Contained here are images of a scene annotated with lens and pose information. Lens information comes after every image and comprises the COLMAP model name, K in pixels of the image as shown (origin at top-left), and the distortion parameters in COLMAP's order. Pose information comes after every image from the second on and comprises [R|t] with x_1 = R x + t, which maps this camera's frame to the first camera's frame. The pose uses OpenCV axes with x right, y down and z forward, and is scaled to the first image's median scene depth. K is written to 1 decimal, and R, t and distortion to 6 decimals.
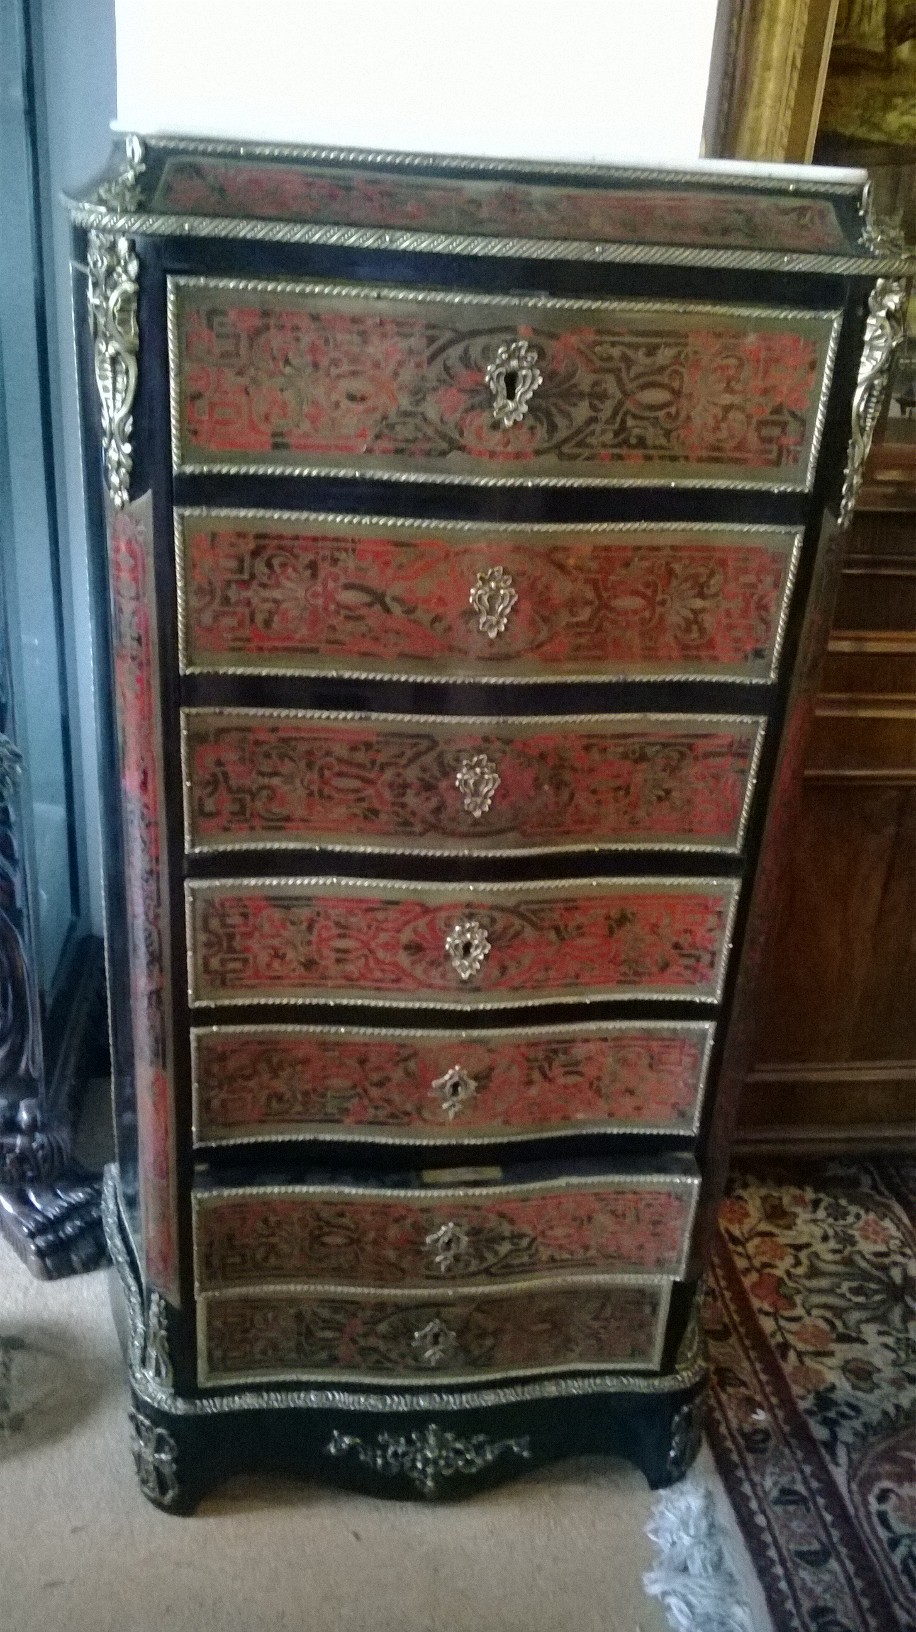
lens RADIAL K [[1370.1, 0, 458.0], [0, 1370.1, 816.0], [0, 0, 1]] dist [0.005490, -0.002325]
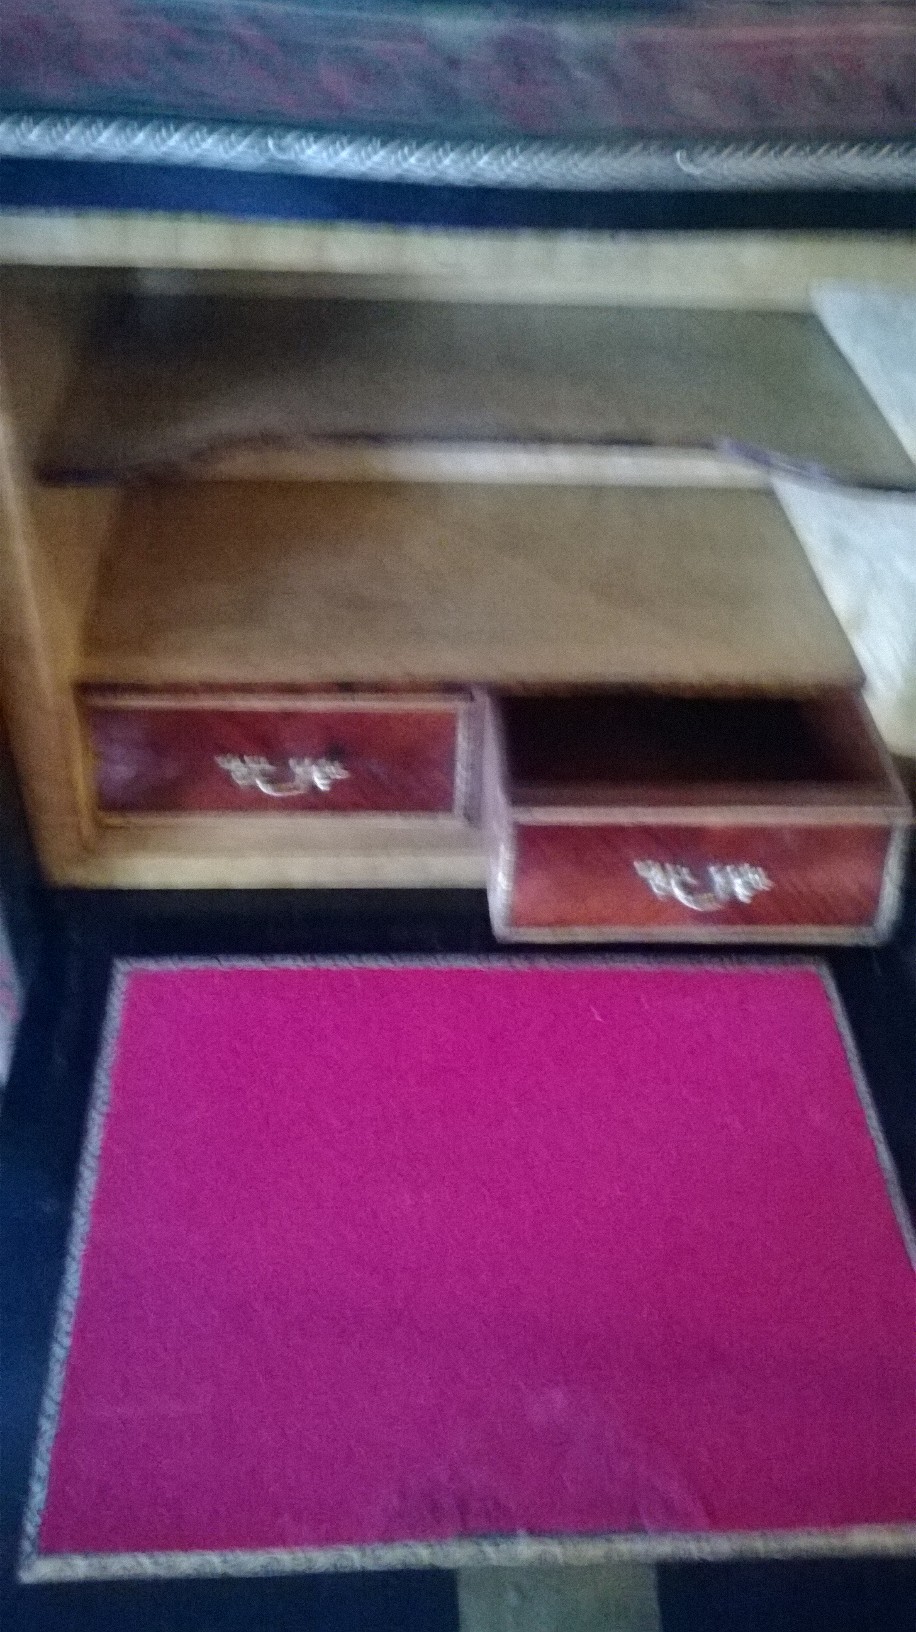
lens RADIAL K [[1380.2, 0, 458.0], [0, 1380.2, 816.0], [0, 0, 1]] dist [-0.000953, 0.003996]
pose [[0.998090, 0.025138, -0.056437, 0.046282], [-0.010168, 0.967863, 0.251271, -0.269064], [0.060940, -0.250217, 0.966270, 0.378547]]
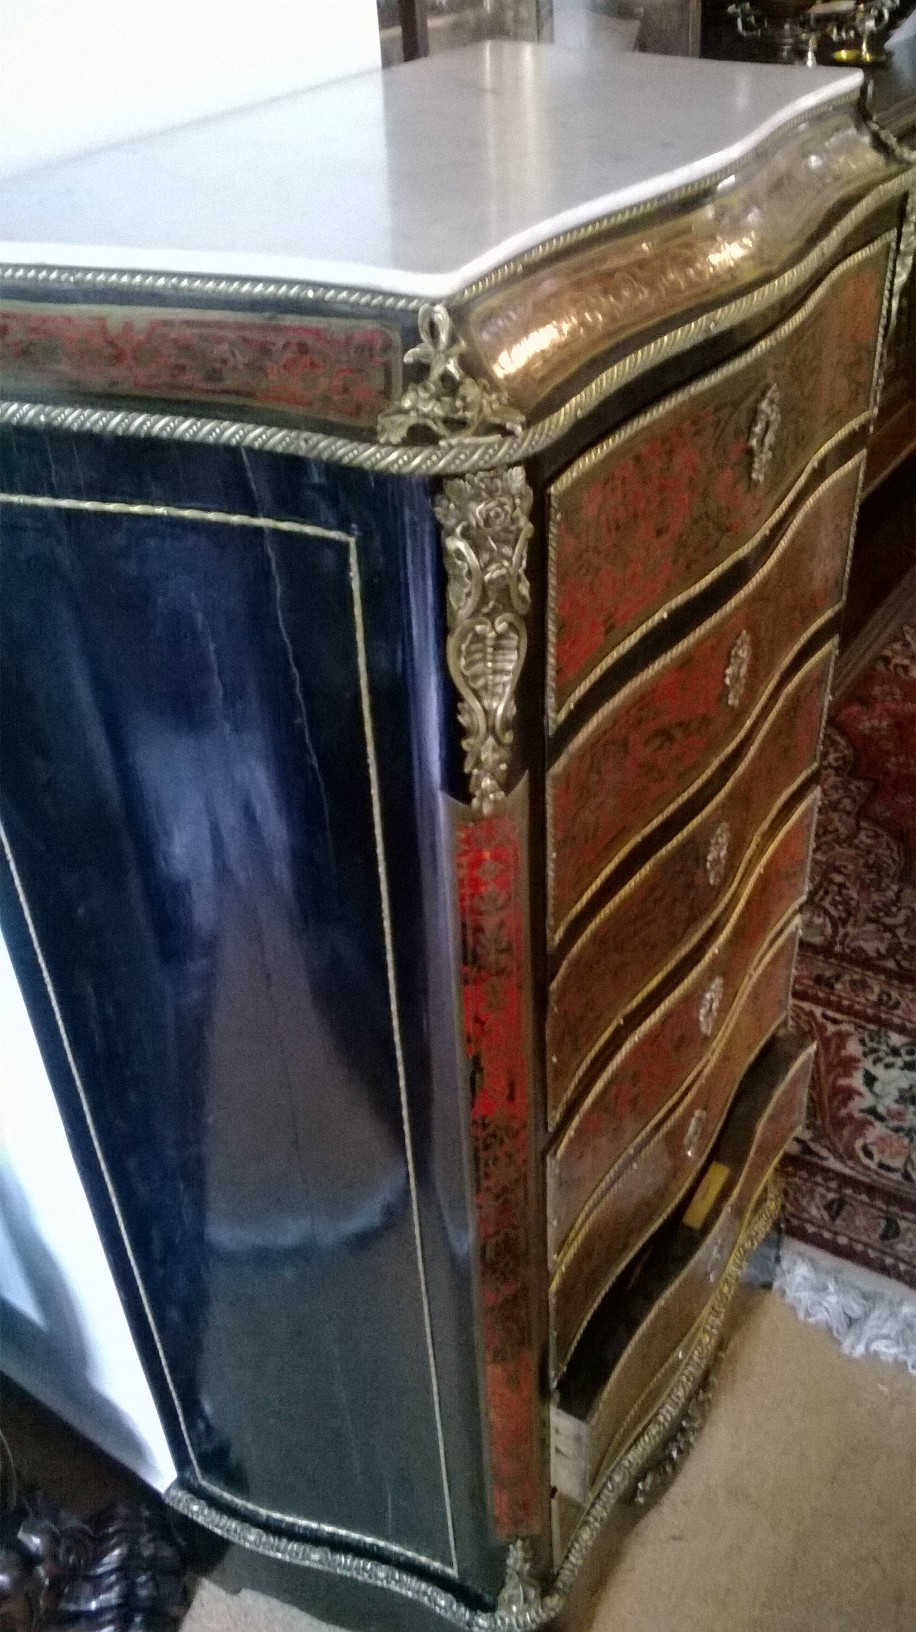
lens RADIAL K [[1390.0, 0, 458.0], [0, 1390.0, 816.0], [0, 0, 1]] dist [-0.009784, -0.014162]
pose [[0.625948, -0.536746, 0.565768, -0.635280], [0.404778, 0.843703, 0.352590, -0.466001], [-0.666592, 0.008307, 0.745377, 0.481775]]
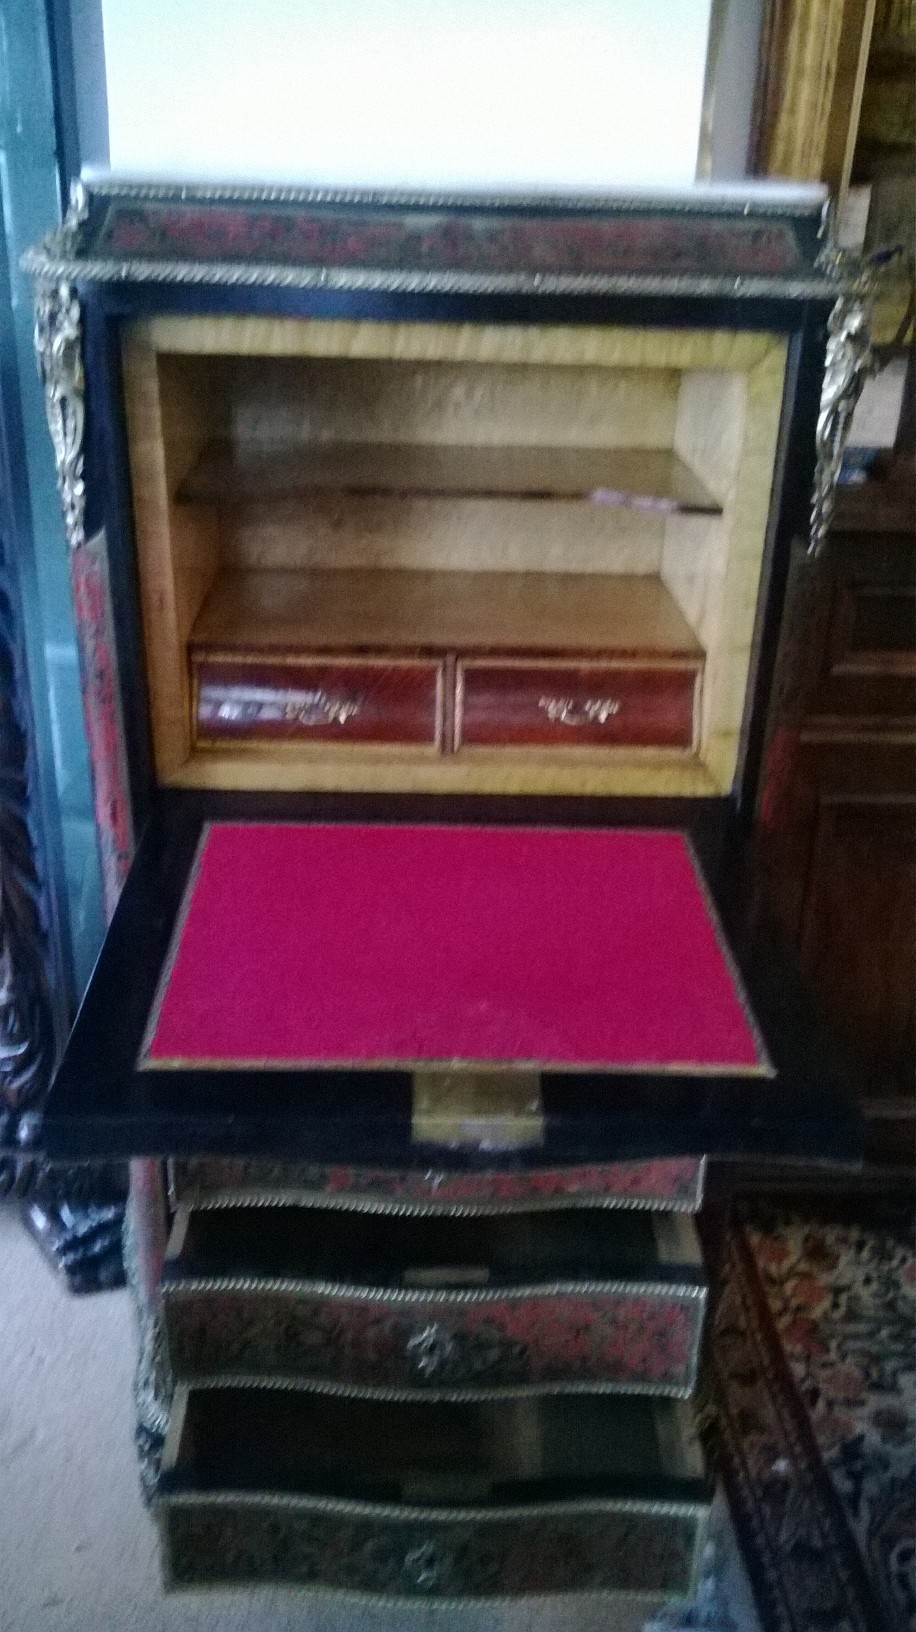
lens RADIAL K [[1380.2, 0, 458.0], [0, 1380.2, 816.0], [0, 0, 1]] dist [-0.000953, 0.003996]
pose [[0.995956, 0.004444, -0.089734, 0.119929], [-0.005109, 0.999961, -0.007176, -0.018957], [0.089699, 0.007605, 0.995940, 0.009778]]
